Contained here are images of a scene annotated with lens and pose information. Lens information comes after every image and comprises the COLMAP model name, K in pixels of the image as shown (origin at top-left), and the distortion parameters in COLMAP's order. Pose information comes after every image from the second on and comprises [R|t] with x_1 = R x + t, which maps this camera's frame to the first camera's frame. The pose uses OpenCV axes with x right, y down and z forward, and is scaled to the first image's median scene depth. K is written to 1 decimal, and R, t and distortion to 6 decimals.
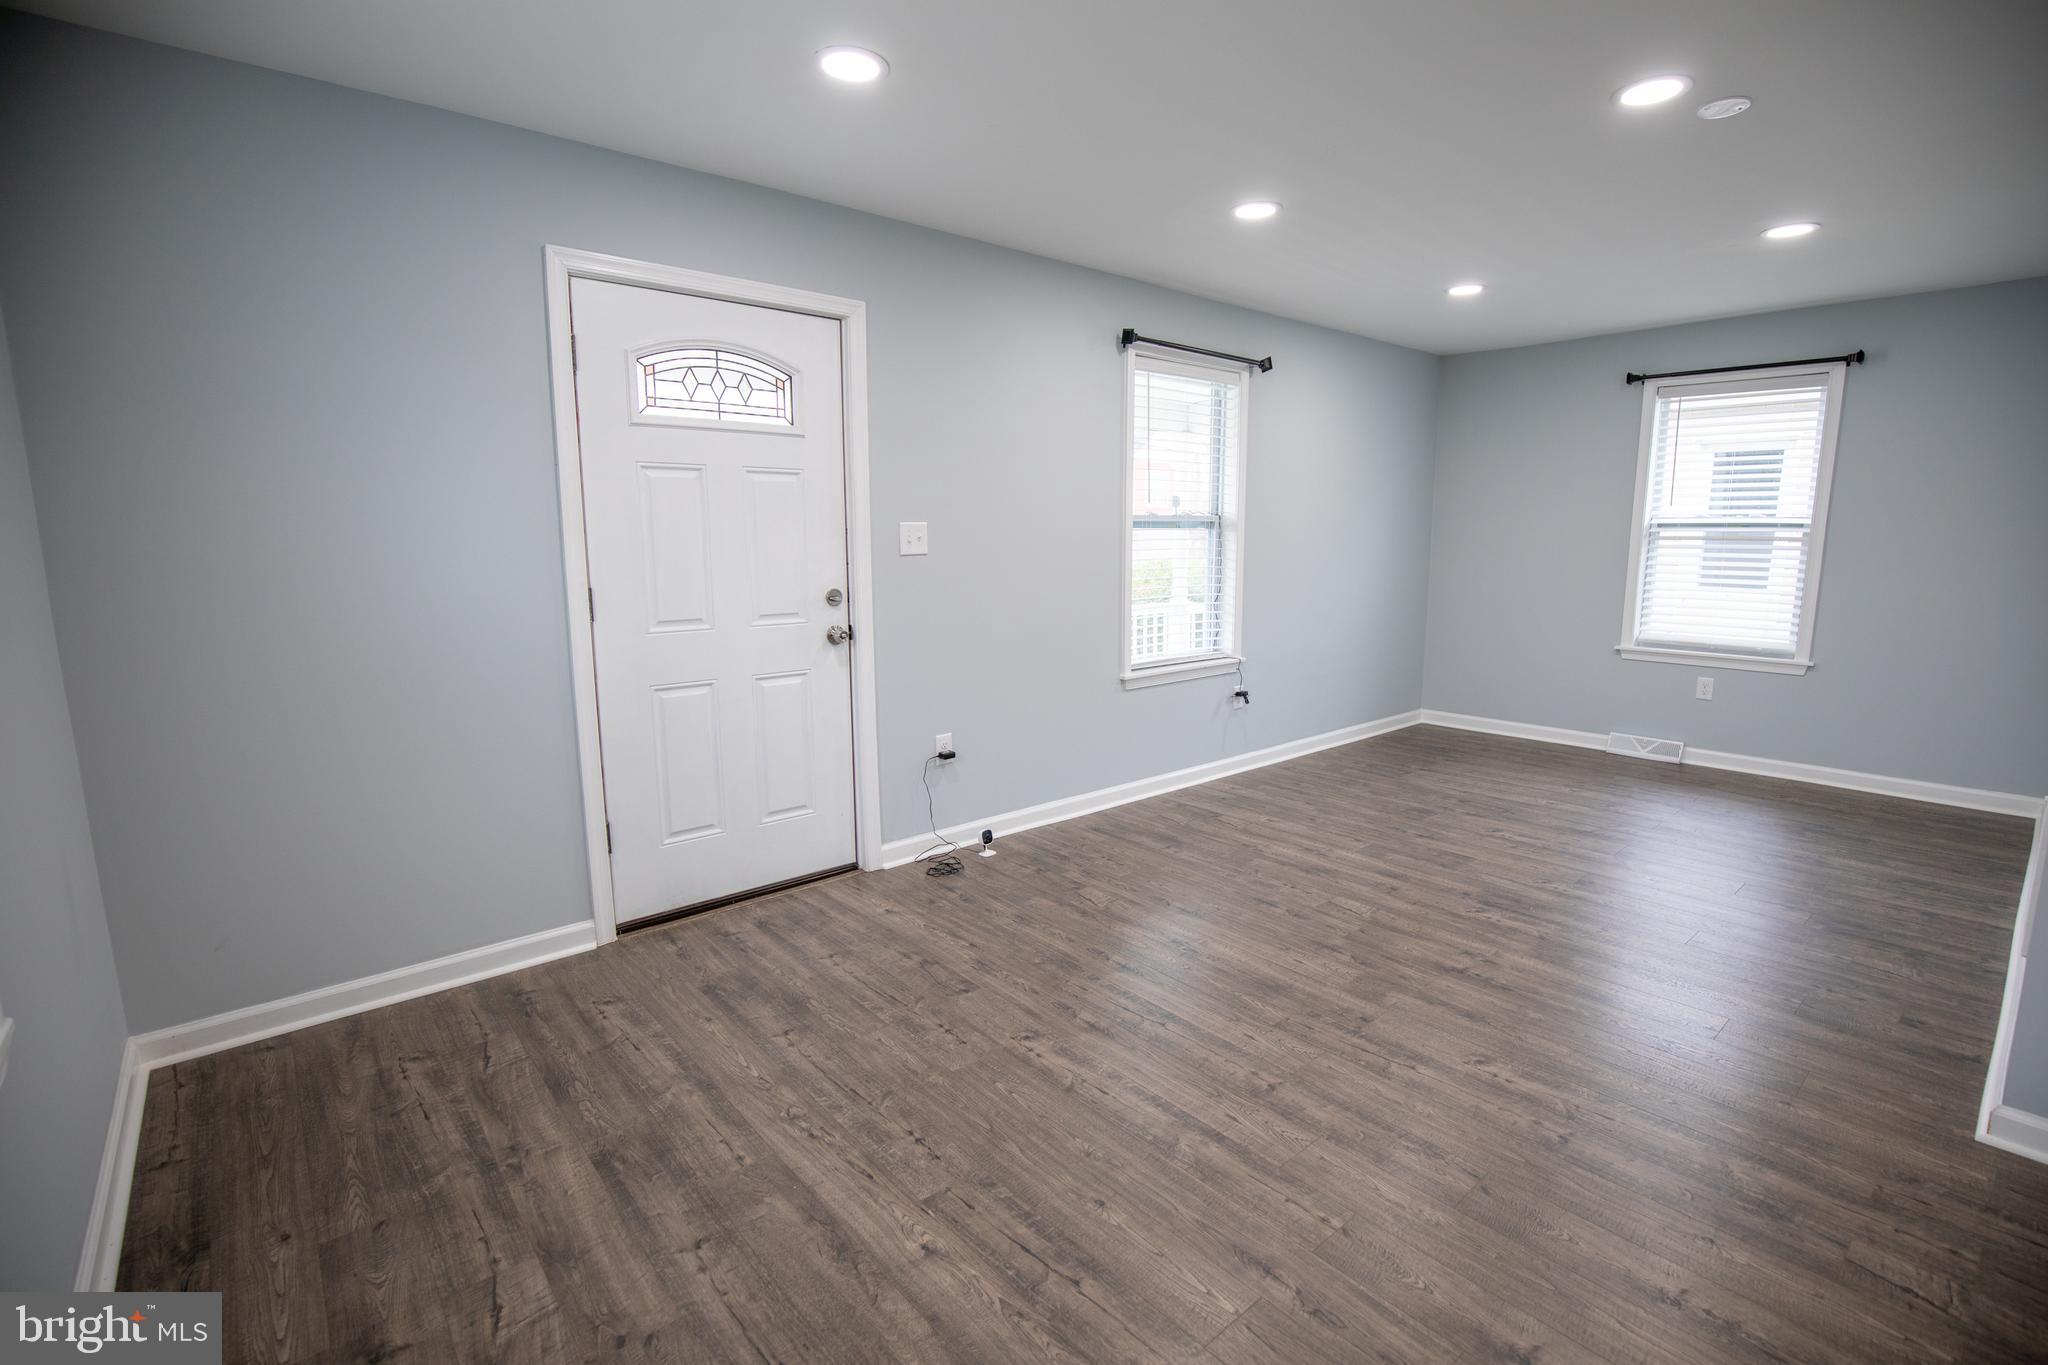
lens RADIAL K [[926.1, 0, 1051.0], [0, 926.1, 678.4], [0, 0, 1]] dist [-0.021666, 0.000827]
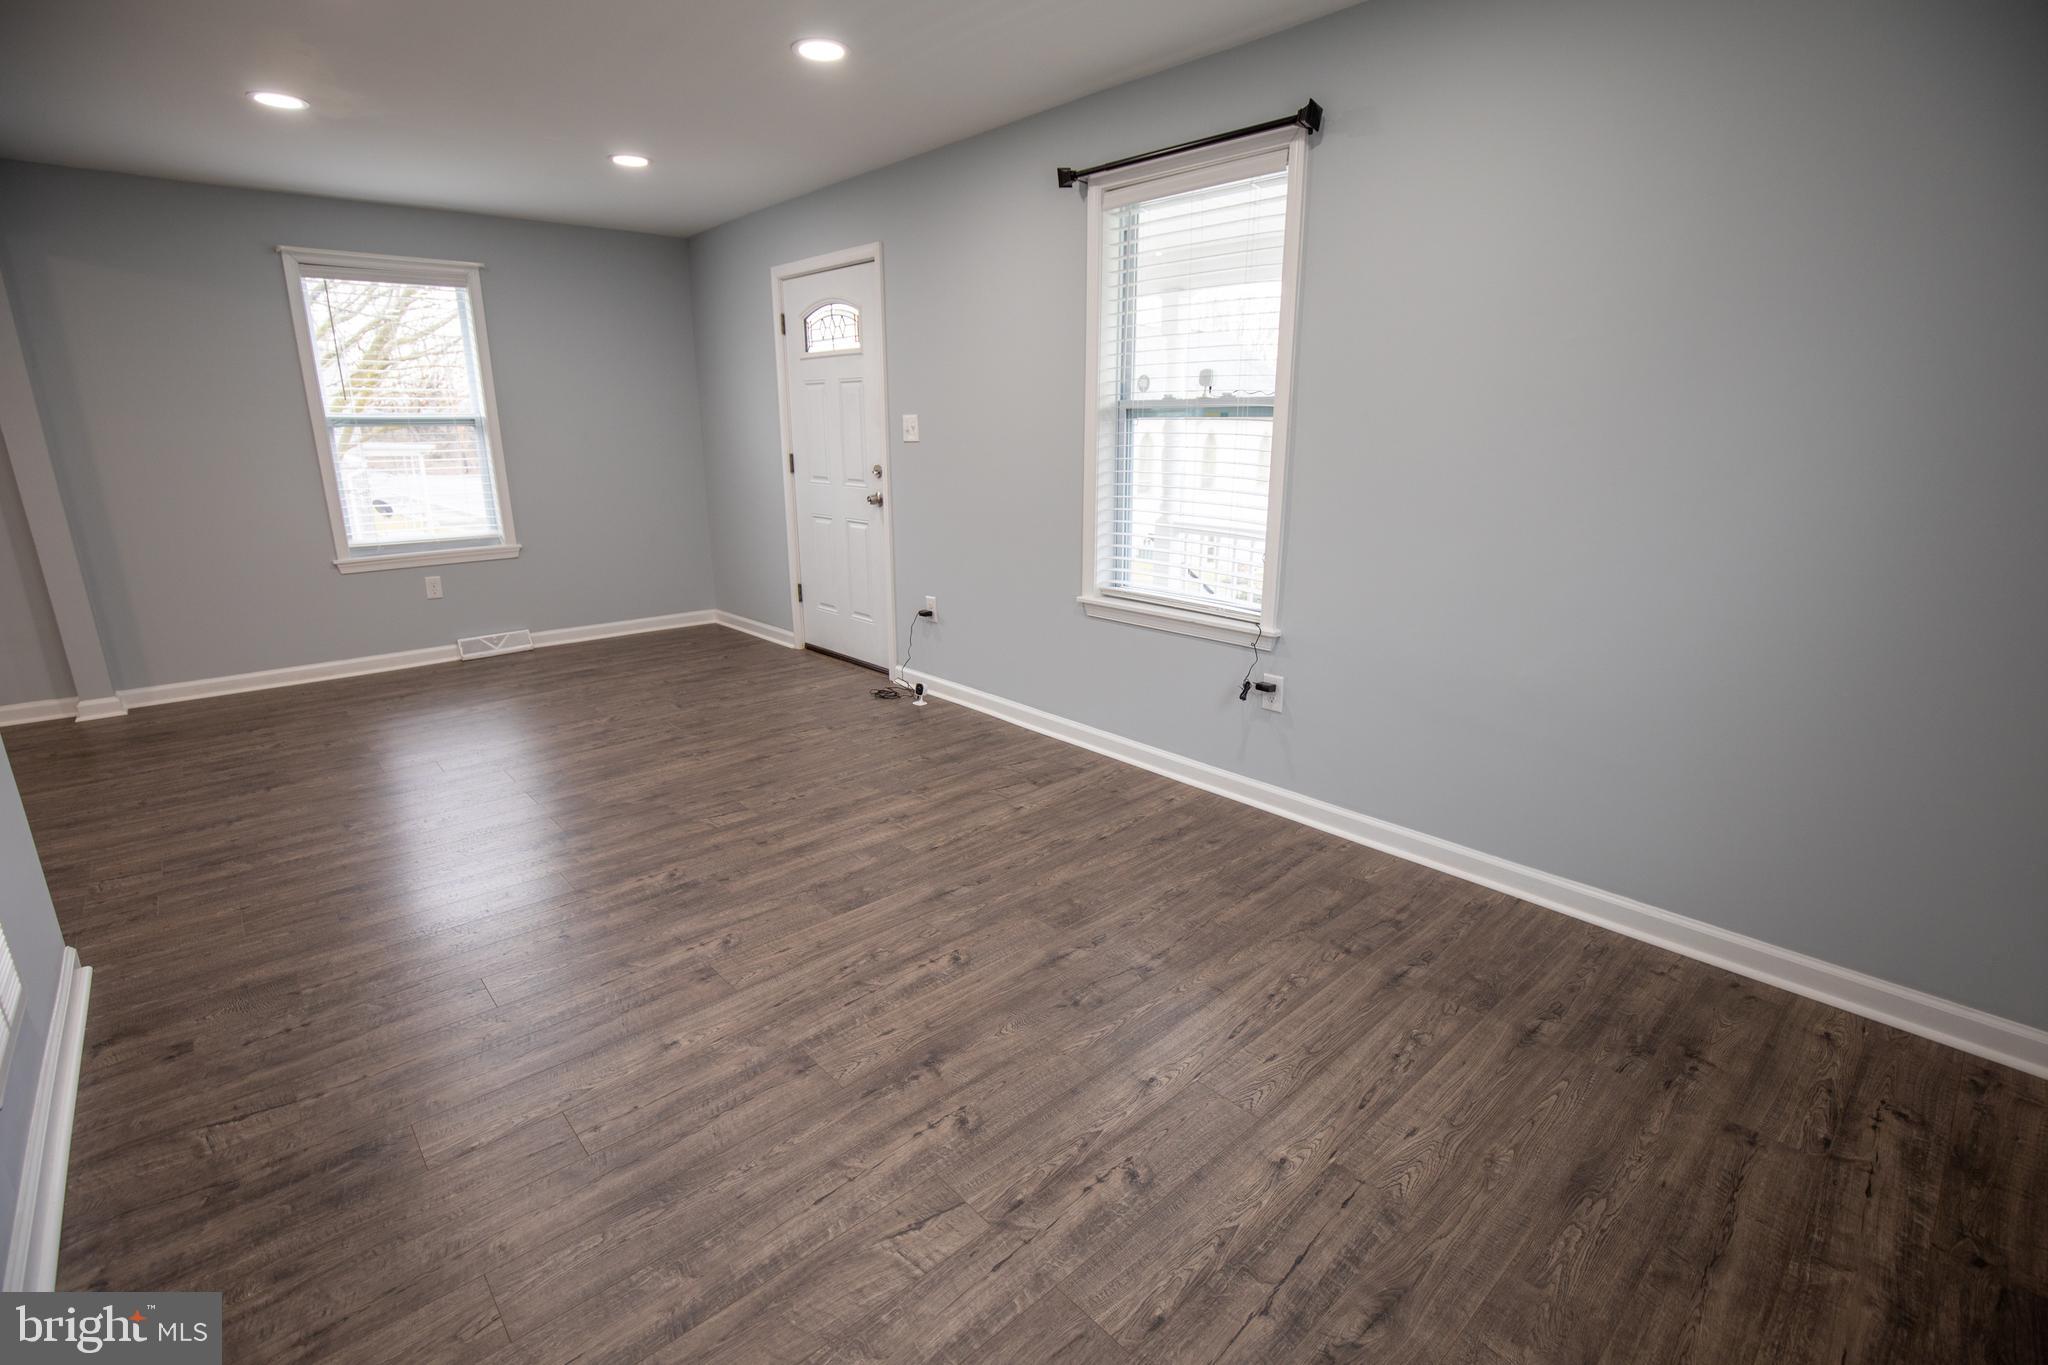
lens RADIAL K [[941.1, 0, 1039.5], [0, 941.1, 679.1], [0, 0, 1]] dist [-0.026261, 0.001731]
pose [[0.021550, 0.260240, -0.965303, 1.192267], [-0.154693, 0.954768, 0.253946, -0.184139], [0.987728, 0.143853, 0.060832, 1.185600]]
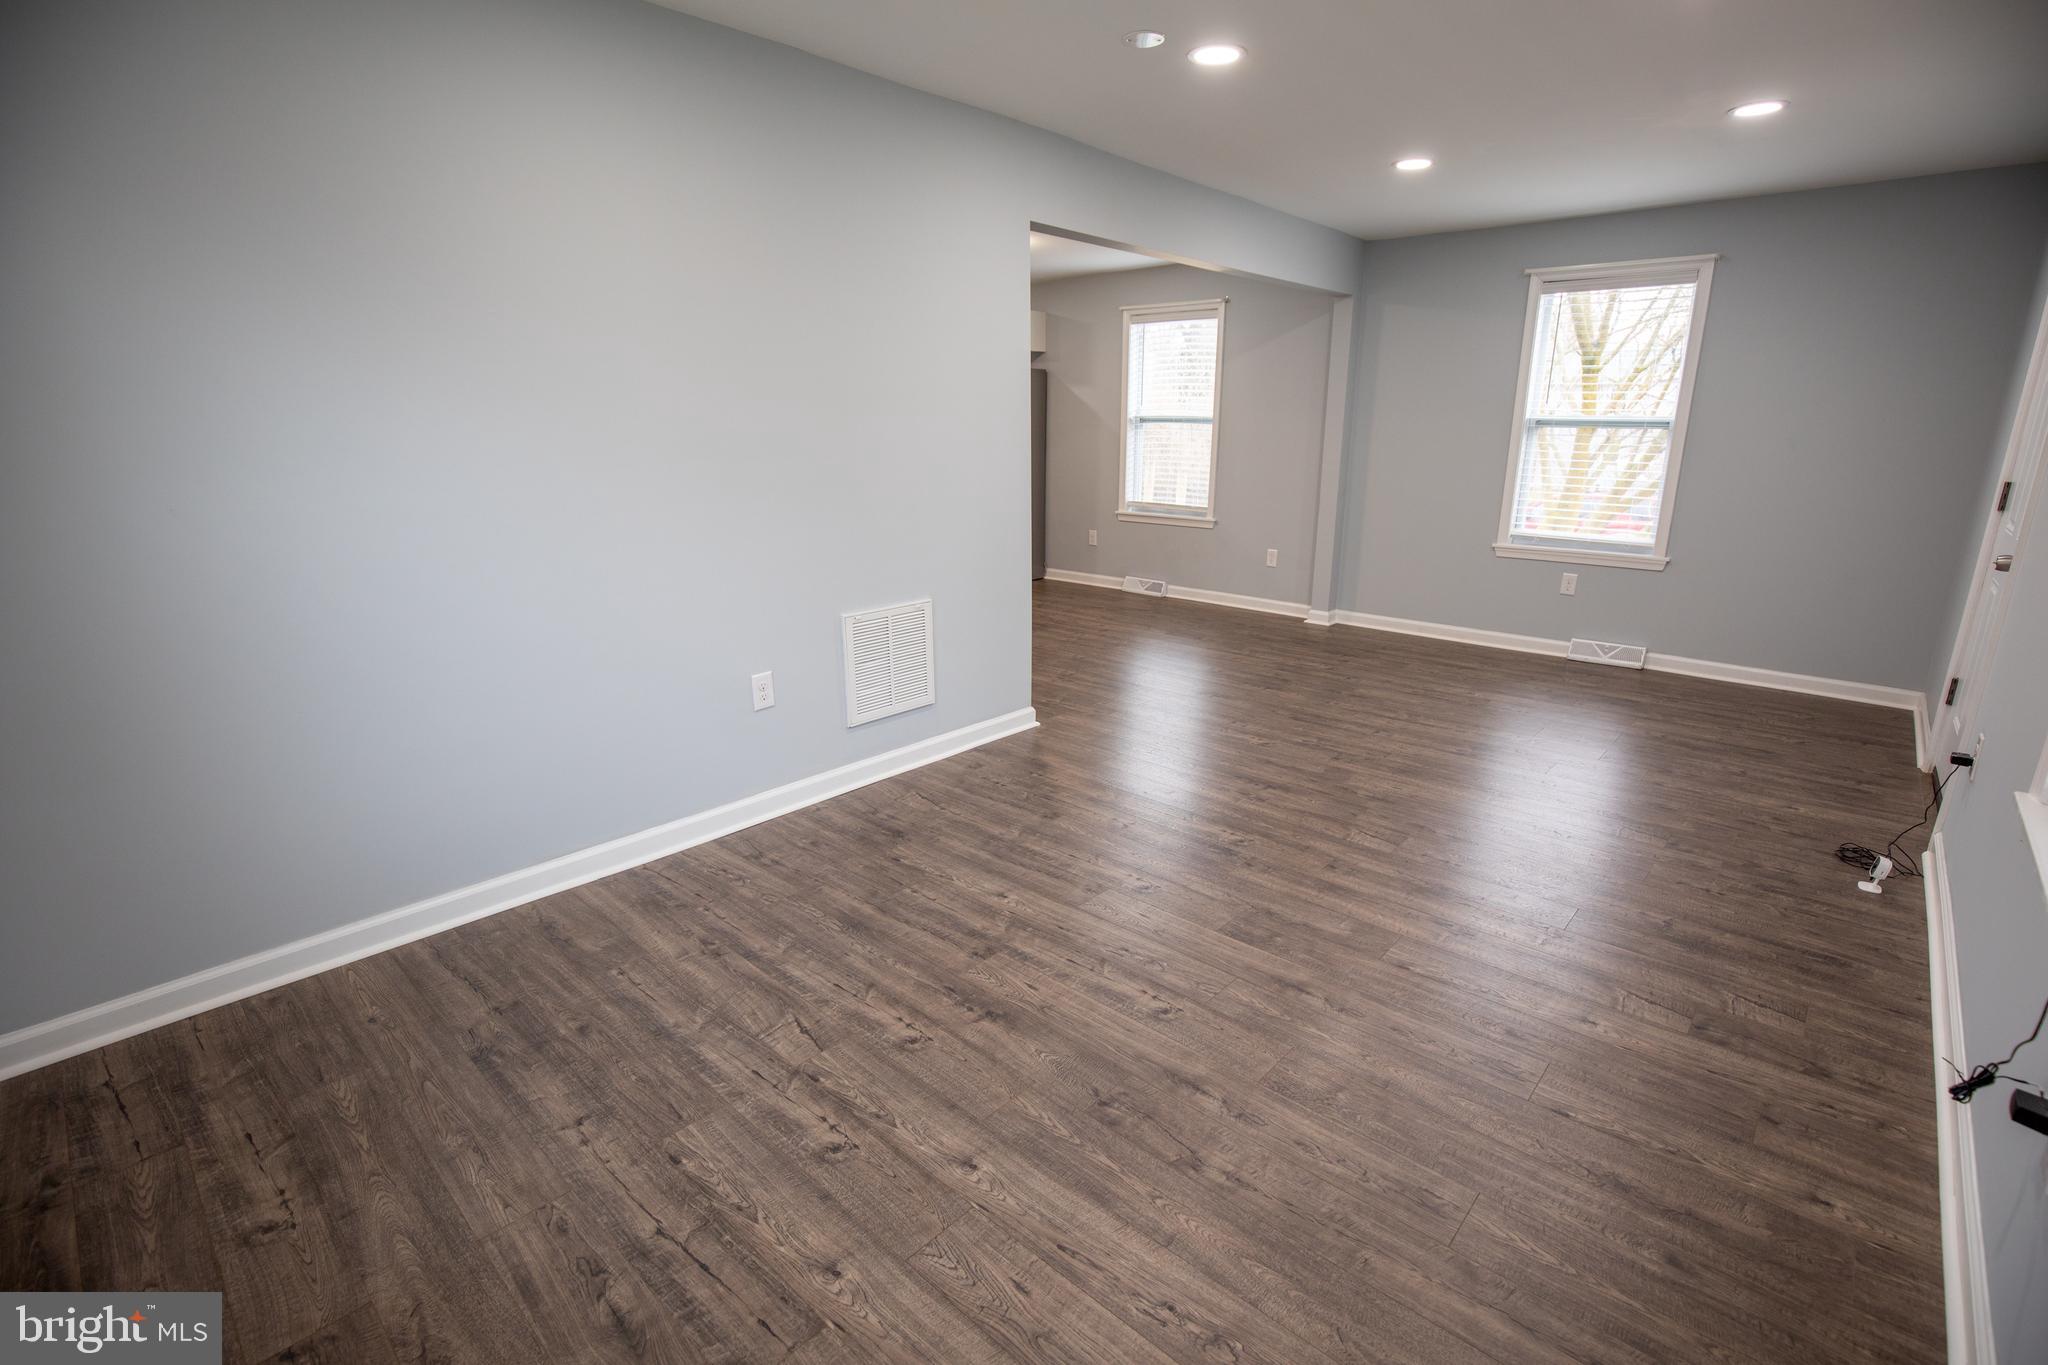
lens RADIAL K [[941.1, 0, 1039.5], [0, 941.1, 679.1], [0, 0, 1]] dist [-0.026261, 0.001731]
pose [[-0.993504, 0.029555, -0.109896, 0.725680], [-0.018173, 0.912092, 0.409583, -0.271753], [0.112340, 0.408919, -0.905629, 1.676333]]
